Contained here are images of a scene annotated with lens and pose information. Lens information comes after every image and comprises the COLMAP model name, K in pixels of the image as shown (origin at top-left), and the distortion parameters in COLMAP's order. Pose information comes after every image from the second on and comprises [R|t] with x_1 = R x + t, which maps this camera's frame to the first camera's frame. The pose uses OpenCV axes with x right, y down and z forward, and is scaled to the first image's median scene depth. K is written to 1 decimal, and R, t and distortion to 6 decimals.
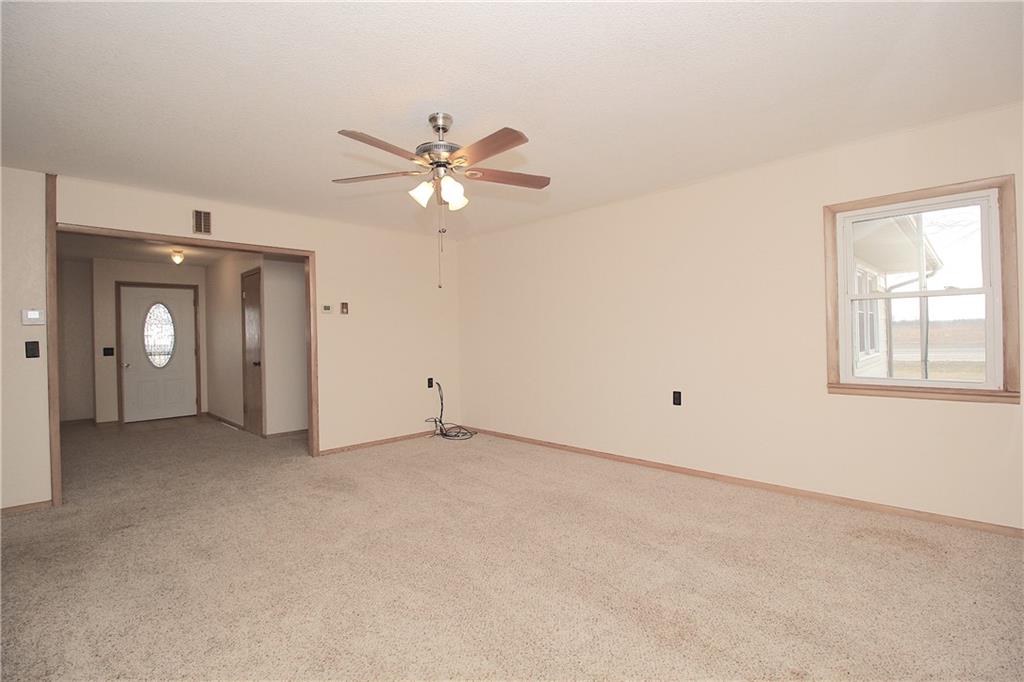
lens RADIAL K [[476.0, 0, 513.2], [0, 476.0, 338.8], [0, 0, 1]] dist [-0.003654, -0.009338]
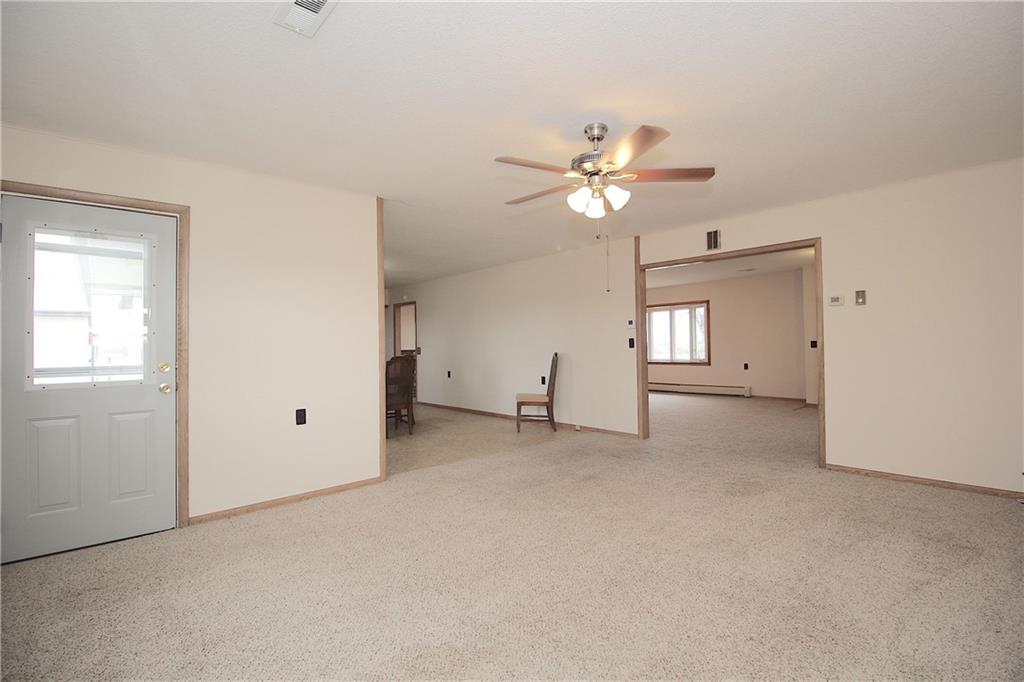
lens RADIAL K [[476.0, 0, 515.5], [0, 476.0, 335.0], [0, 0, 1]] dist [-0.003654, -0.009338]
pose [[-0.063657, 0.006906, -0.997948, 0.588881], [0.015963, 0.999855, 0.005901, -0.018214], [0.997844, -0.015555, -0.063758, 0.570821]]
